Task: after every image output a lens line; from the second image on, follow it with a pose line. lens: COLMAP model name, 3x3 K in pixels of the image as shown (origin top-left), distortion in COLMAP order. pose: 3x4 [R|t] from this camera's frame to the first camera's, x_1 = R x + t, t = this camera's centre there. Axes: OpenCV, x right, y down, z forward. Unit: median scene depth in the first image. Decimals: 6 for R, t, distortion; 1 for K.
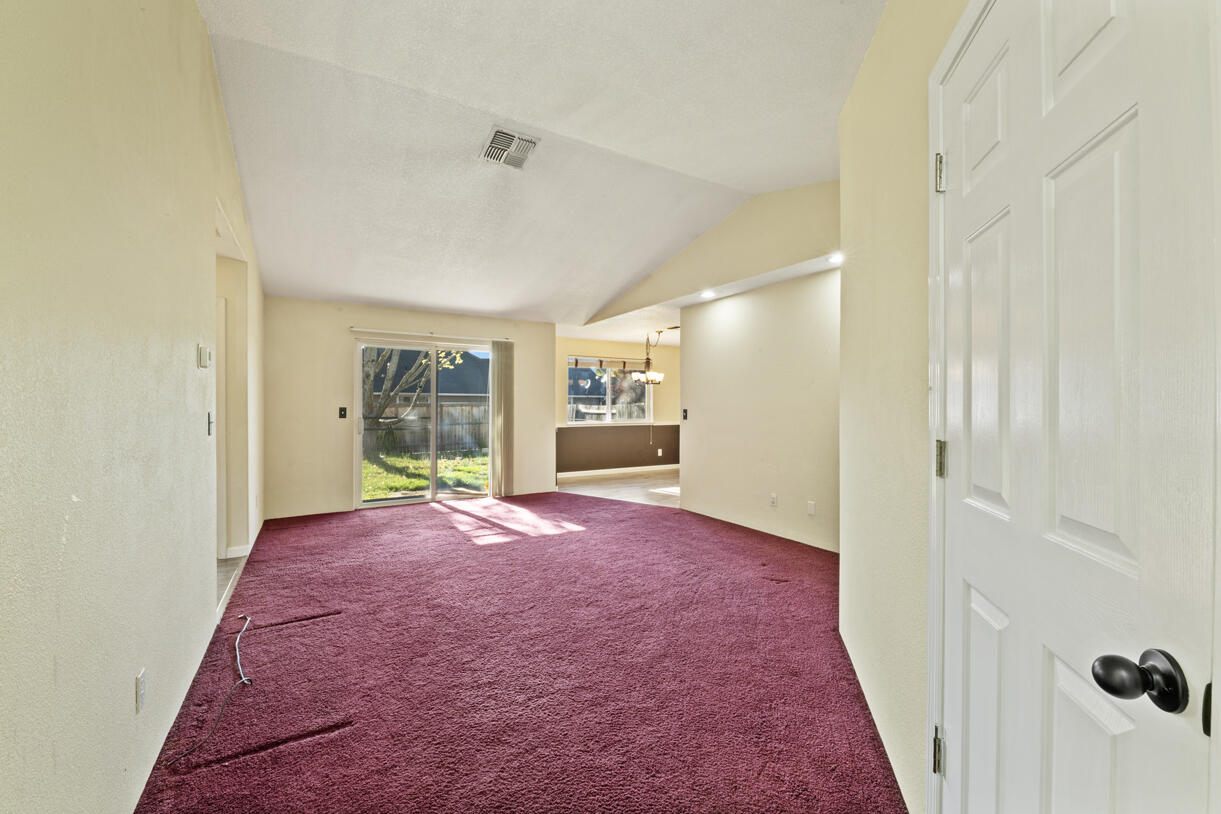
lens RADIAL K [[483.4, 0, 610.5], [0, 483.4, 407.0], [0, 0, 1]] dist [-0.004161, -0.000378]
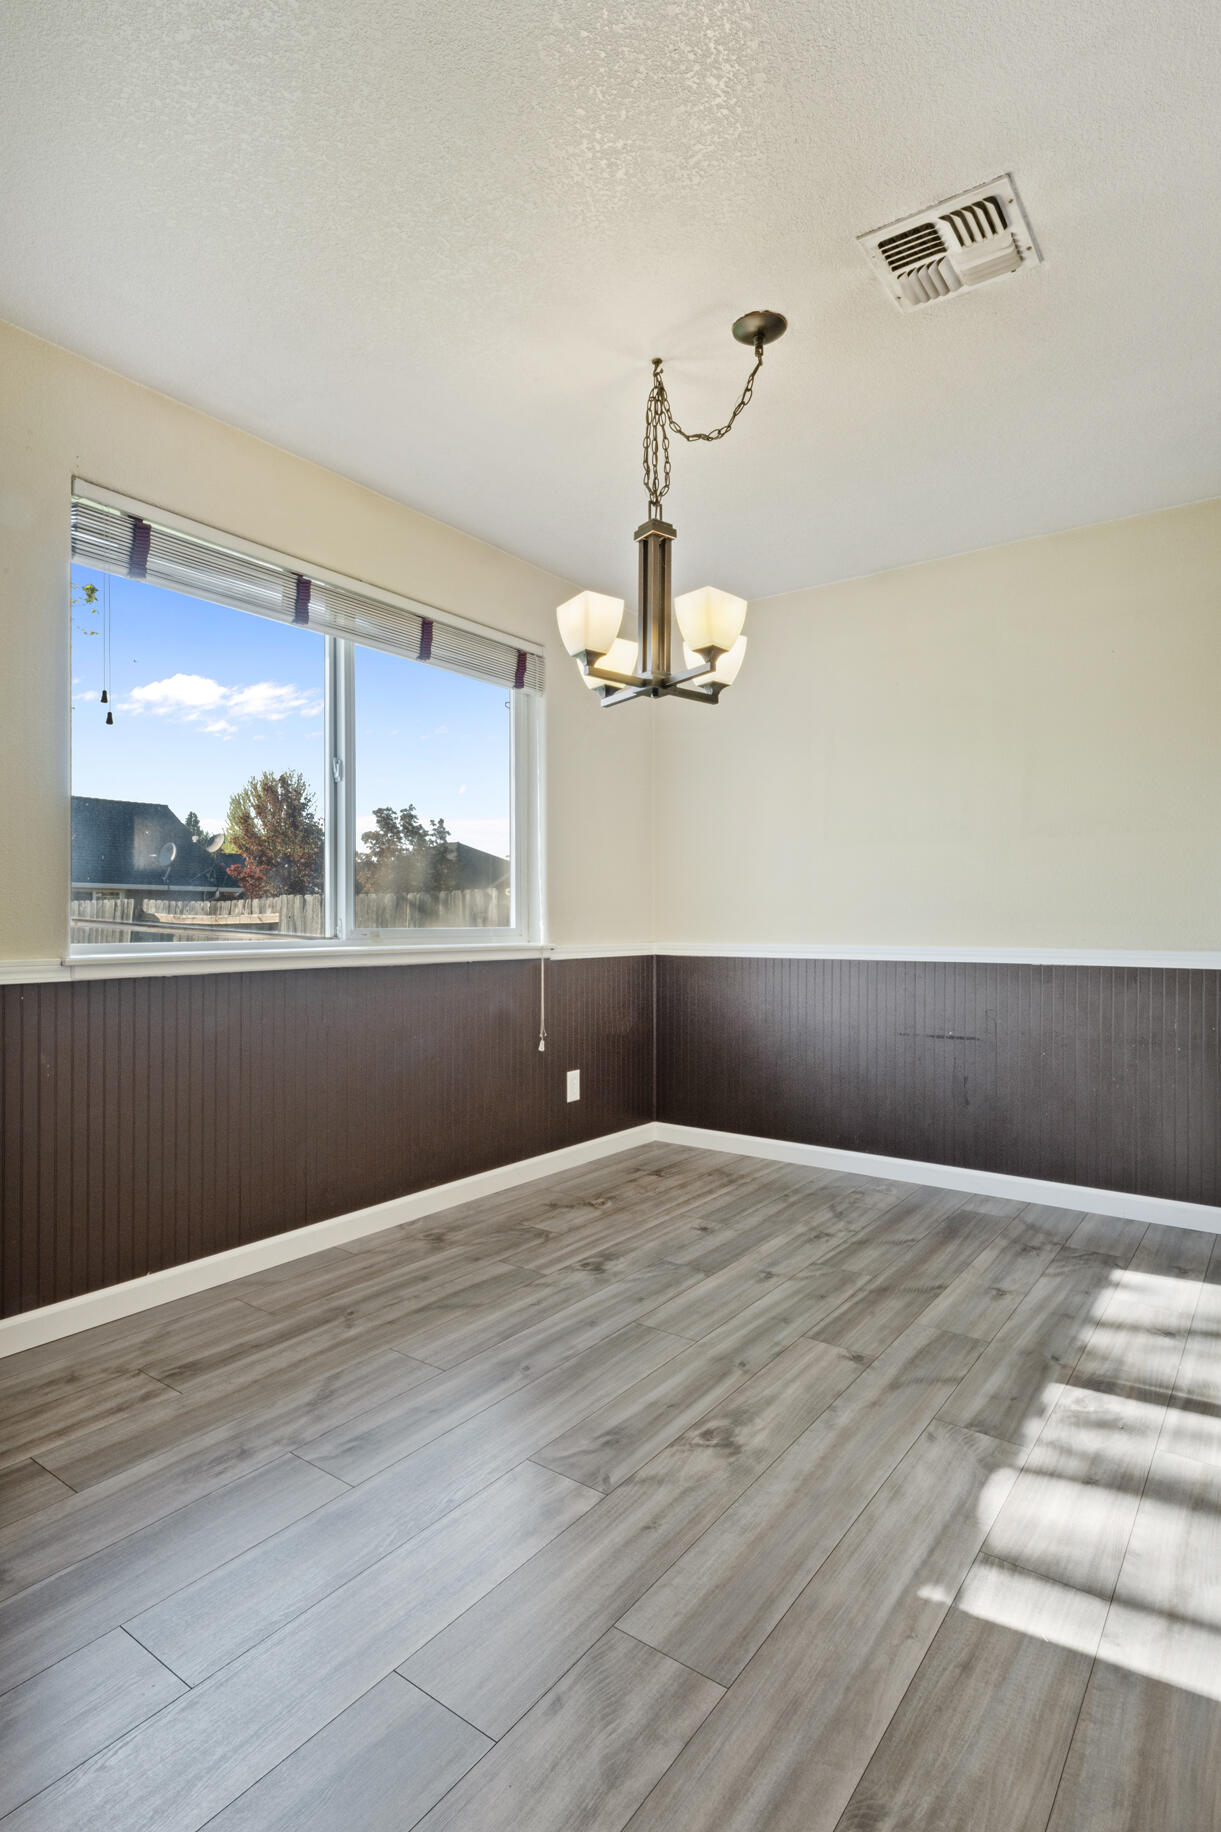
lens RADIAL K [[952.0, 0, 610.5], [0, 952.0, 916.0], [0, 0, 1]] dist [0.002097, 0.000467]
pose [[0.923951, -0.000494, 0.382511, -0.059573], [0.003412, 0.999970, -0.006950, 0.030166], [-0.382496, 0.007727, 0.923925, 0.831748]]
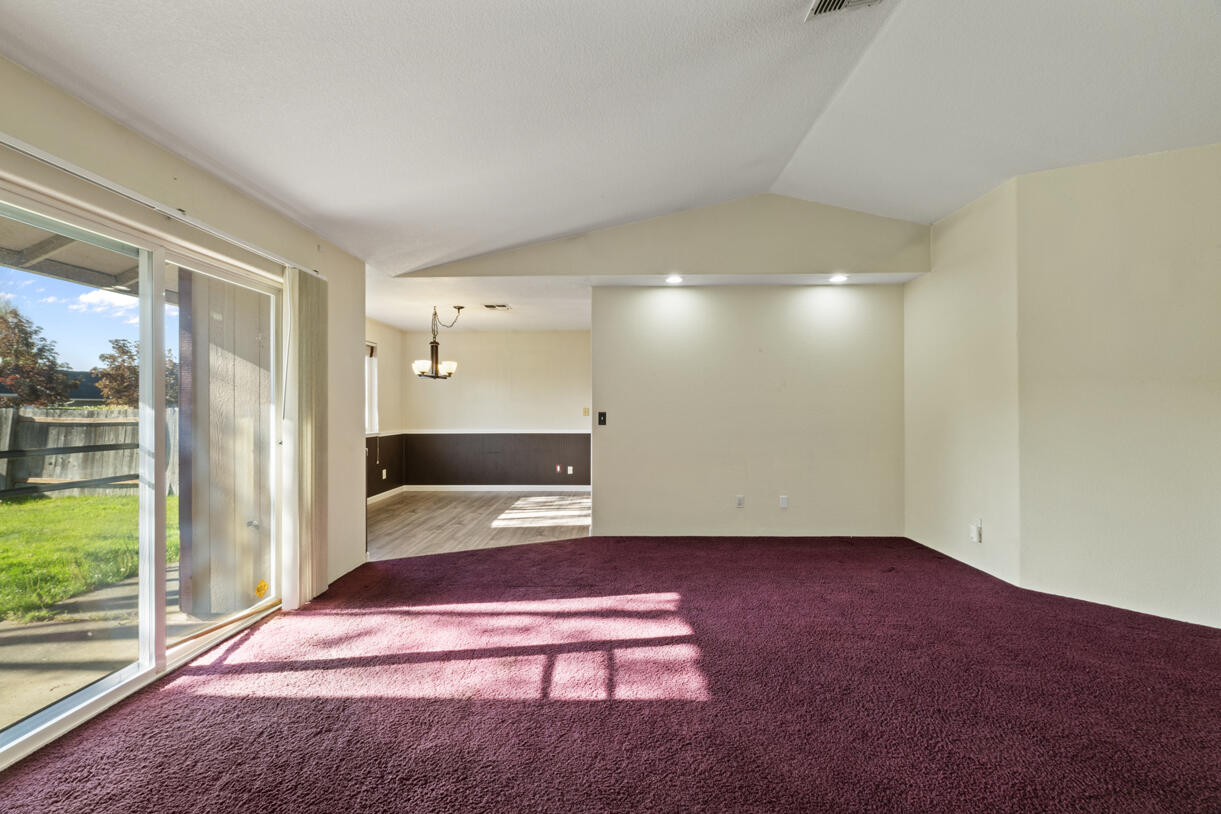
lens RADIAL K [[483.4, 0, 610.5], [0, 483.4, 407.0], [0, 0, 1]] dist [-0.004161, -0.000378]
pose [[0.539193, -0.004861, 0.842168, -0.435340], [0.008643, 0.999963, 0.000238, -0.003423], [-0.842138, 0.007150, 0.539214, 0.460467]]
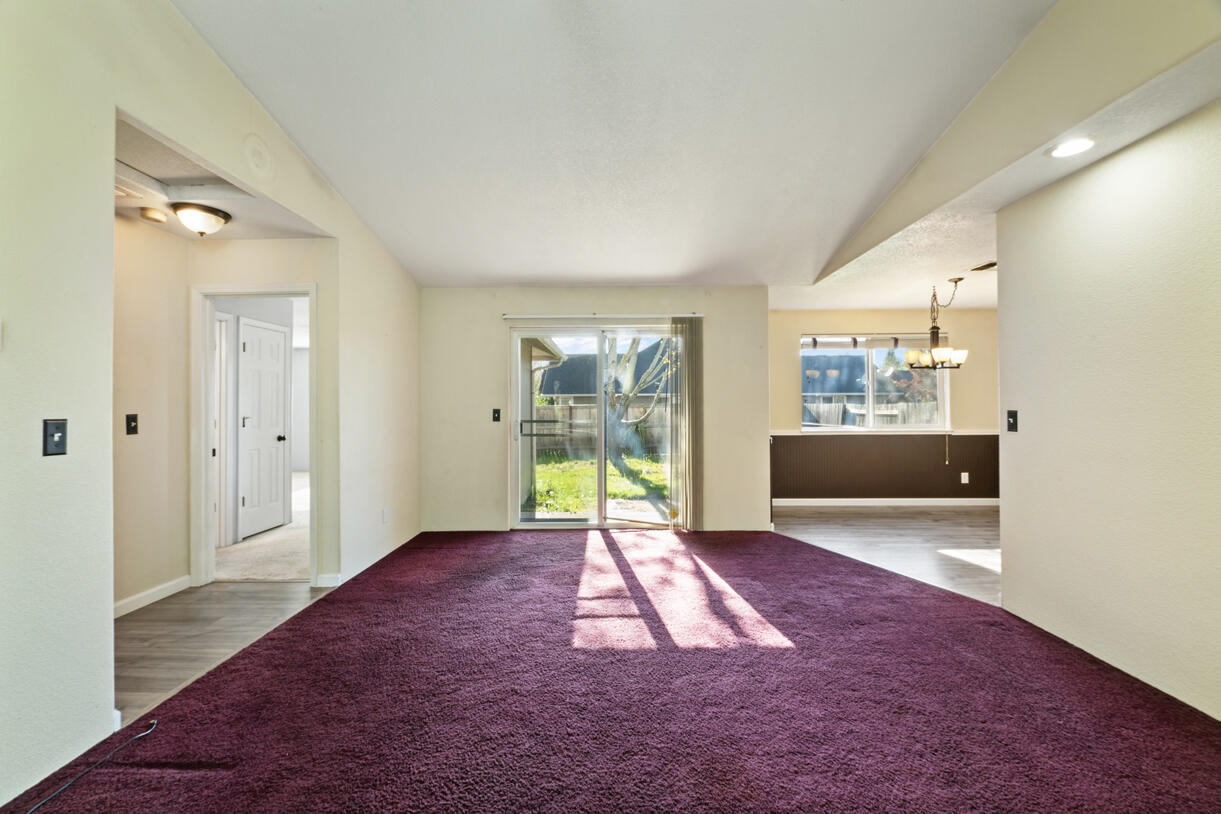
lens RADIAL K [[479.5, 0, 609.5], [0, 479.5, 399.8], [0, 0, 1]] dist [-0.002928, -0.000253]
pose [[0.850552, -0.013100, -0.525727, 0.051329], [0.004974, 0.999845, -0.016868, 0.000088], [0.525867, 0.011732, 0.850486, 0.305536]]
